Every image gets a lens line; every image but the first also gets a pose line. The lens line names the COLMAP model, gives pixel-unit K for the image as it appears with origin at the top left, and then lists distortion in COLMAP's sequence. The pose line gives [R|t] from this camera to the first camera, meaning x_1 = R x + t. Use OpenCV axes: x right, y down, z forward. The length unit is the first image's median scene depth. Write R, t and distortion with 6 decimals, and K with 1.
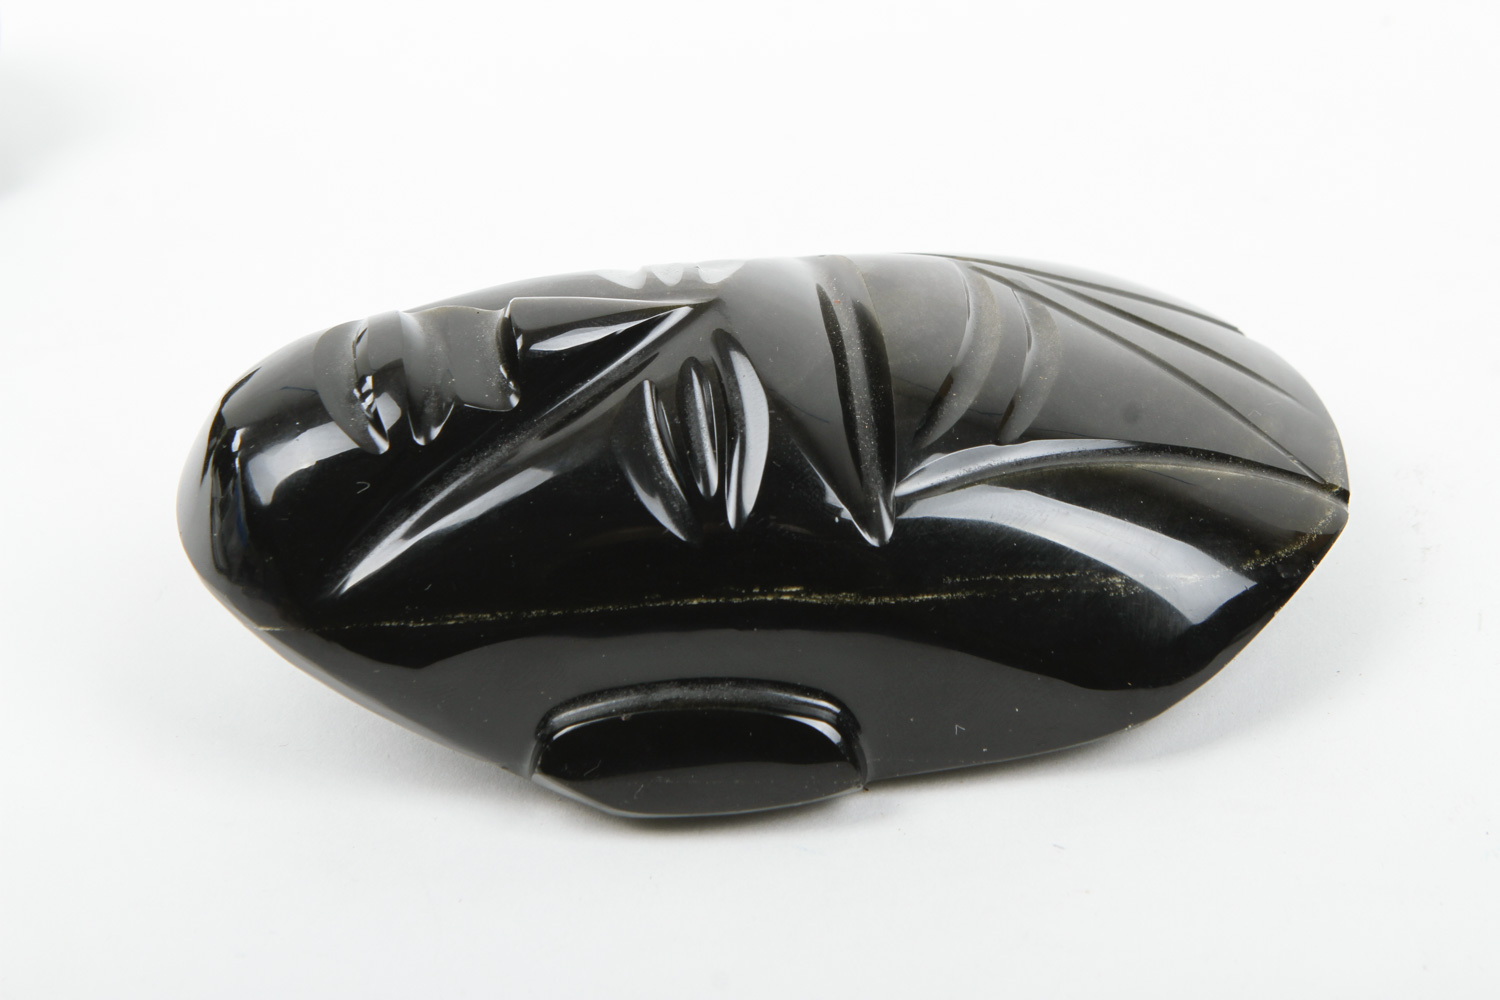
lens RADIAL K [[3607.6, 0, 750.0], [0, 3607.6, 500.0], [0, 0, 1]] dist [0.055883, 0.138777]
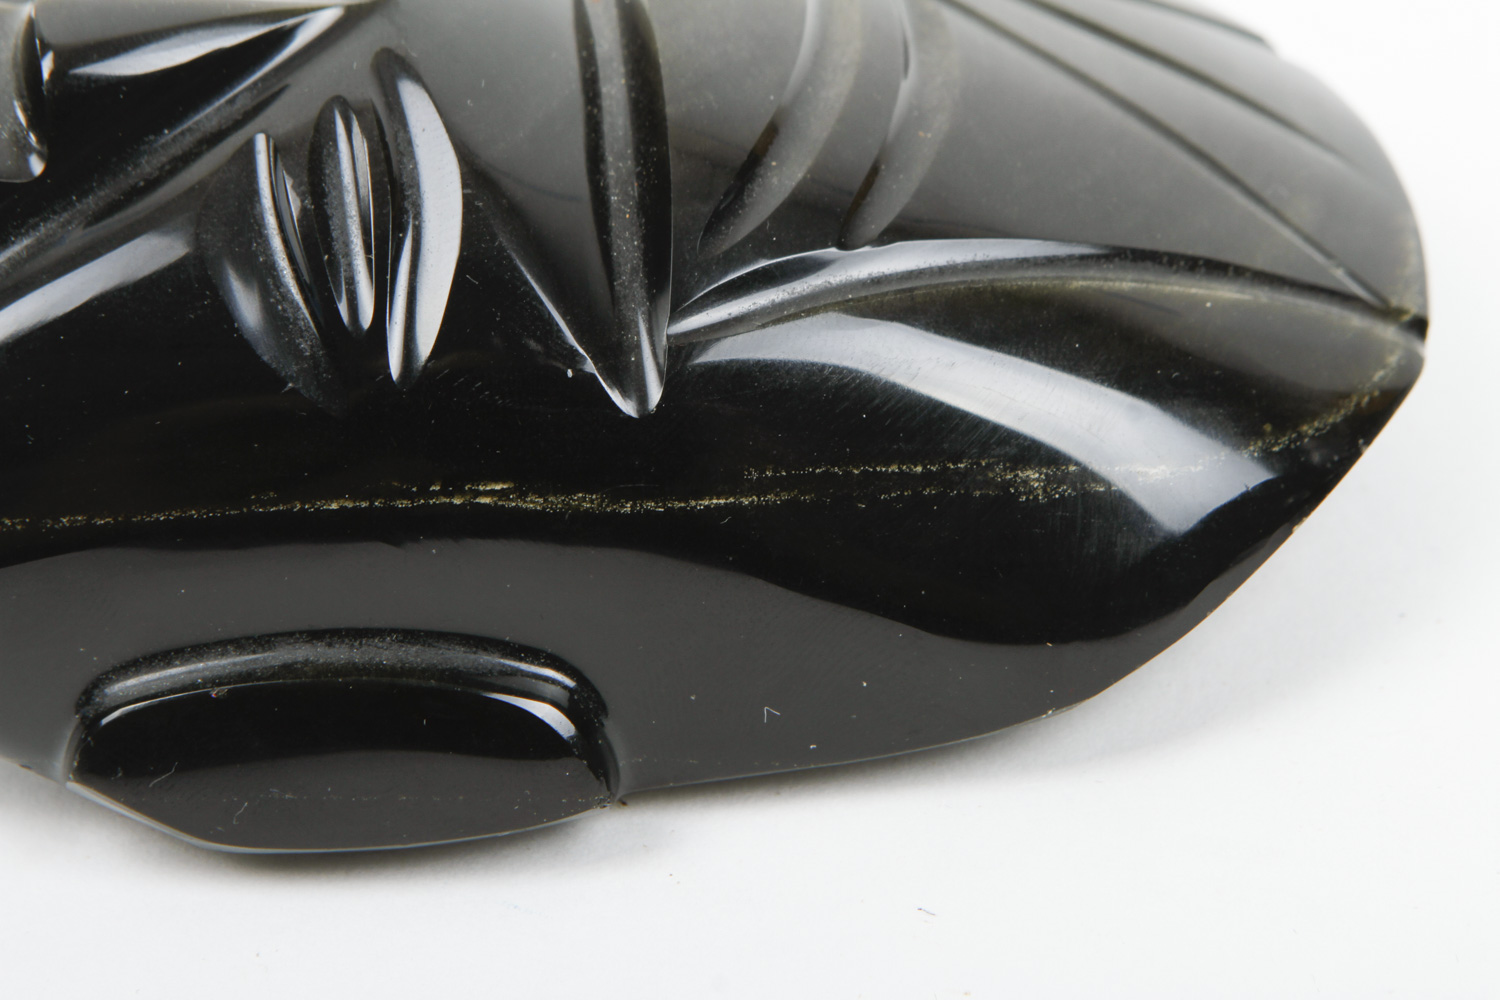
lens RADIAL K [[4715.0, 0, 750.0], [0, 4715.0, 500.0], [0, 0, 1]] dist [0.447398, -0.905705]
pose [[0.999916, 0.012805, -0.002220, 0.055847], [-0.012583, 0.996632, 0.081027, -0.037635], [0.003250, -0.080992, 0.996709, 0.204303]]
